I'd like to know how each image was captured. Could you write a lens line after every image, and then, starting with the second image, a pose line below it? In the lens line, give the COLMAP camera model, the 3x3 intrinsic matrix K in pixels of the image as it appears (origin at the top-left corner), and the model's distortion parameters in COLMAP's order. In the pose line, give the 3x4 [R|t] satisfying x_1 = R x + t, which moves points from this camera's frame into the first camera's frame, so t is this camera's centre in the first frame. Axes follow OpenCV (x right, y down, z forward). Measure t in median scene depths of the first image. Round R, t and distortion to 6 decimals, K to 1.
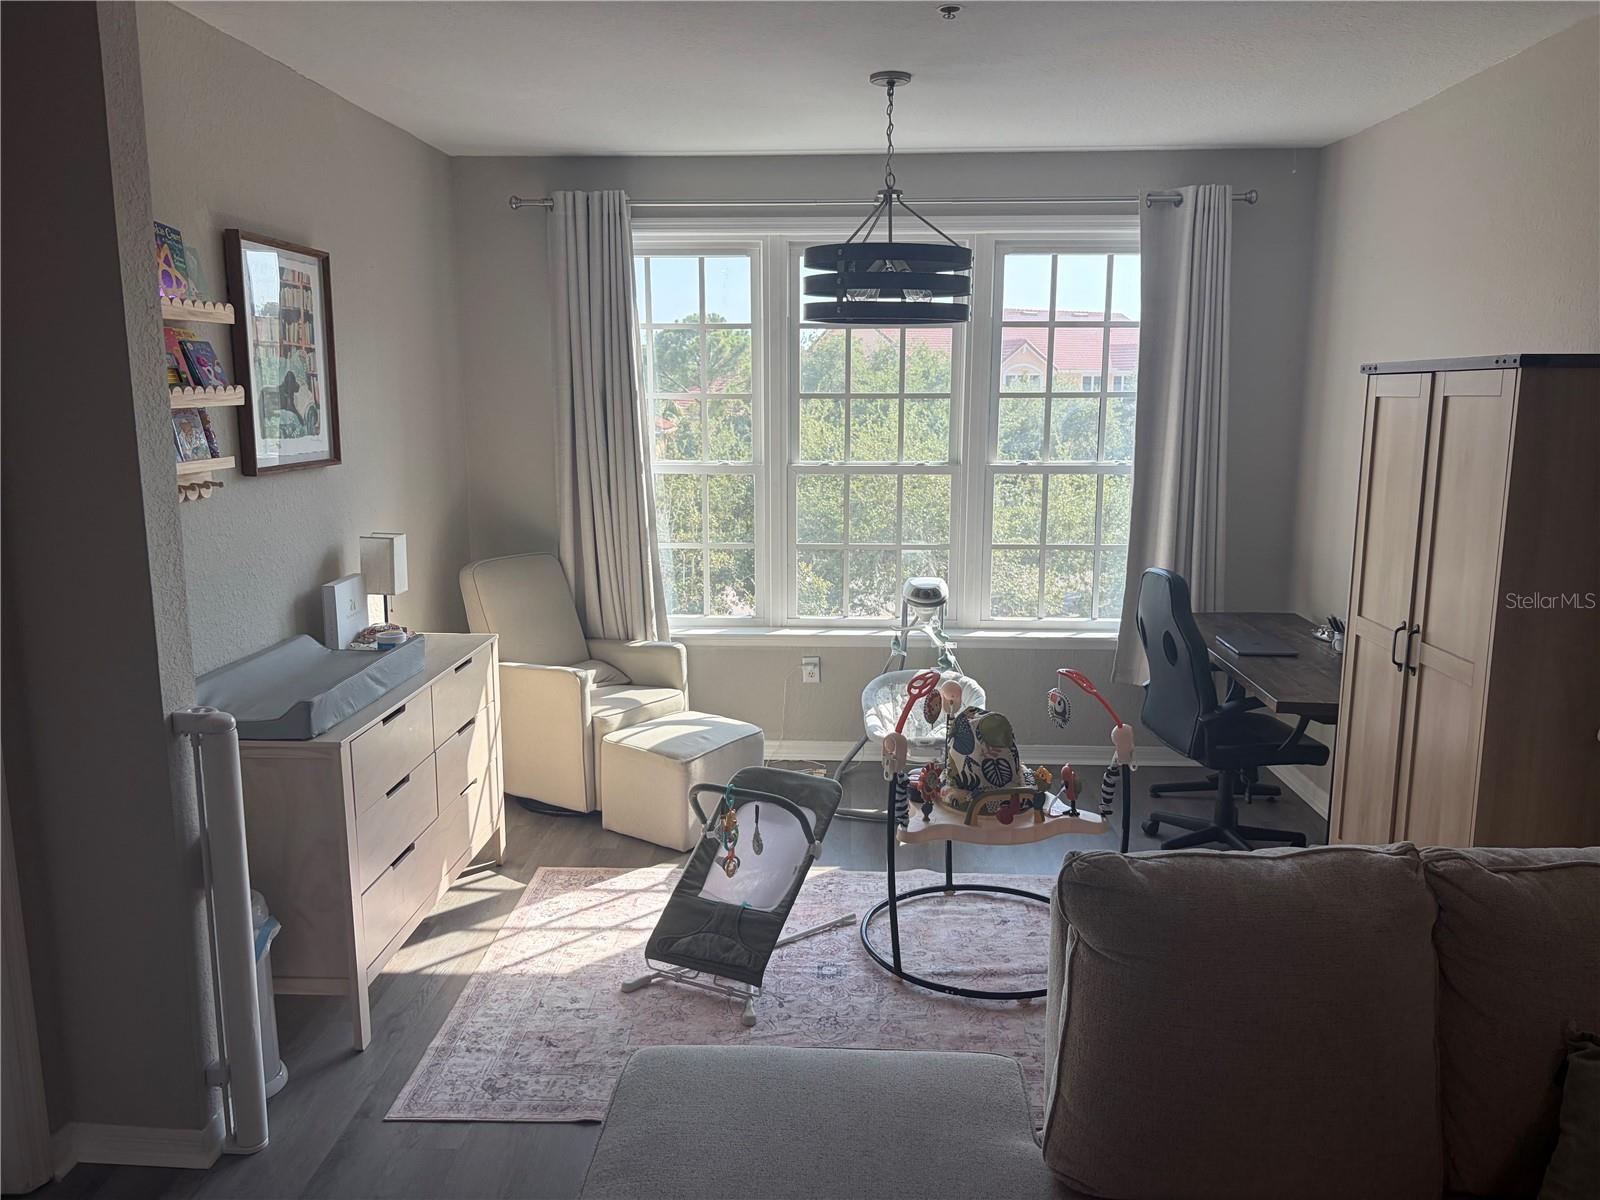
lens RADIAL K [[1219.6, 0, 802.7], [0, 1219.6, 608.3], [0, 0, 1]] dist [0.047195, -0.049738]
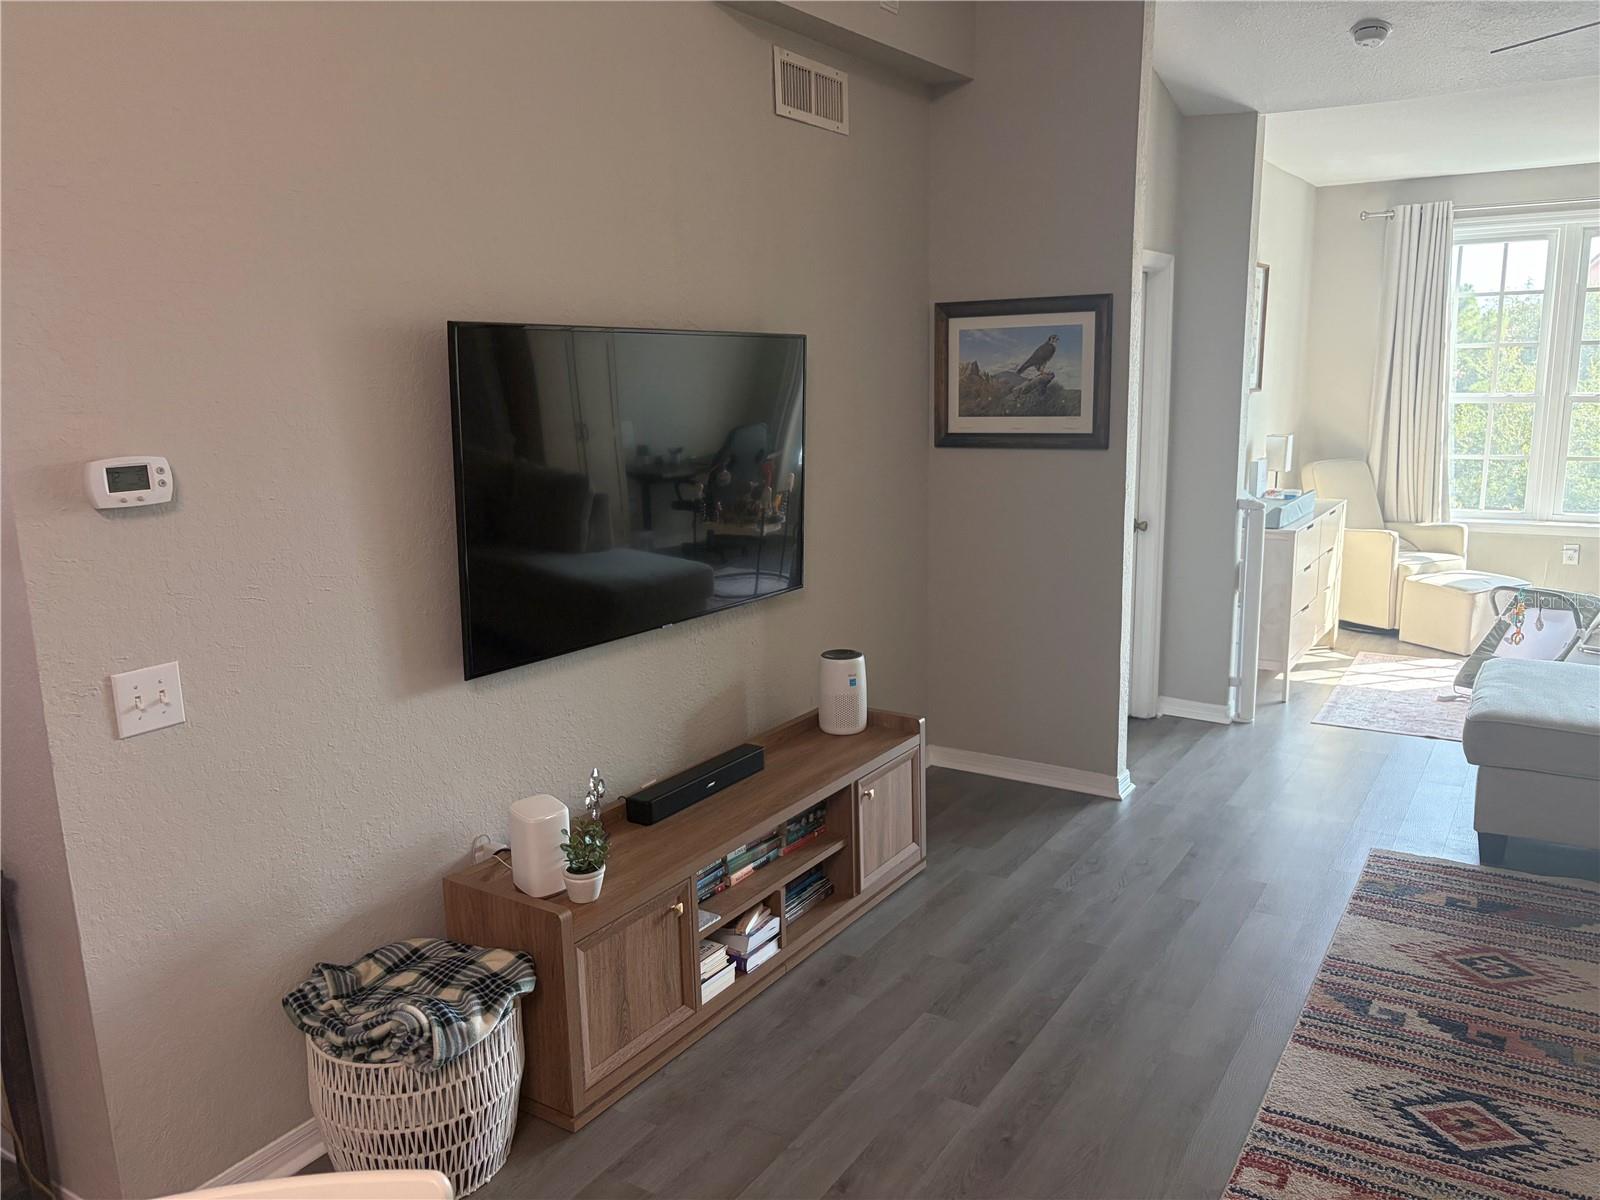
lens RADIAL K [[1219.6, 0, 802.7], [0, 1219.6, 608.3], [0, 0, 1]] dist [0.047195, -0.049738]
pose [[0.867195, 0.081903, -0.491186, -0.068879], [-0.069868, 0.996636, 0.042832, 0.142789], [0.493042, -0.002826, 0.870001, -0.727981]]
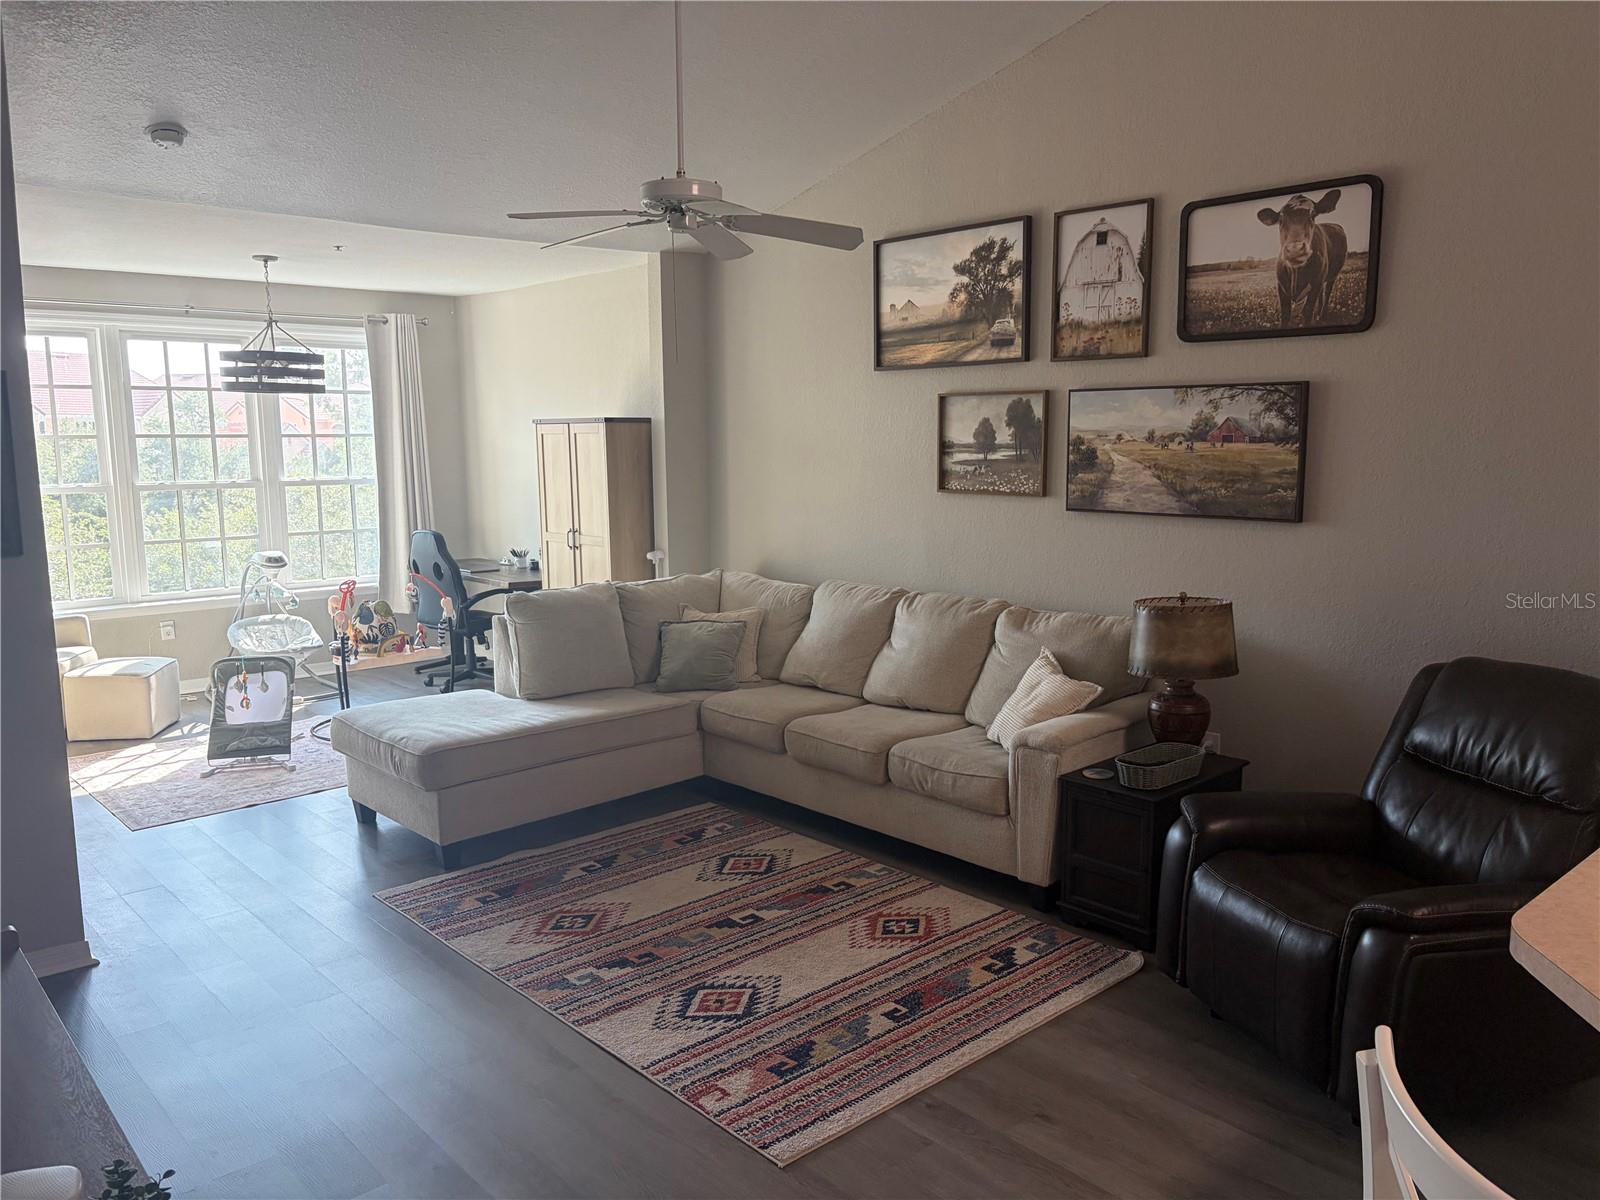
lens RADIAL K [[1219.6, 0, 802.7], [0, 1219.6, 608.3], [0, 0, 1]] dist [0.047195, -0.049738]
pose [[0.717278, -0.106368, 0.688621, -0.578448], [0.130958, 0.991247, 0.016705, 0.128175], [-0.684370, 0.078198, 0.724929, -0.699301]]
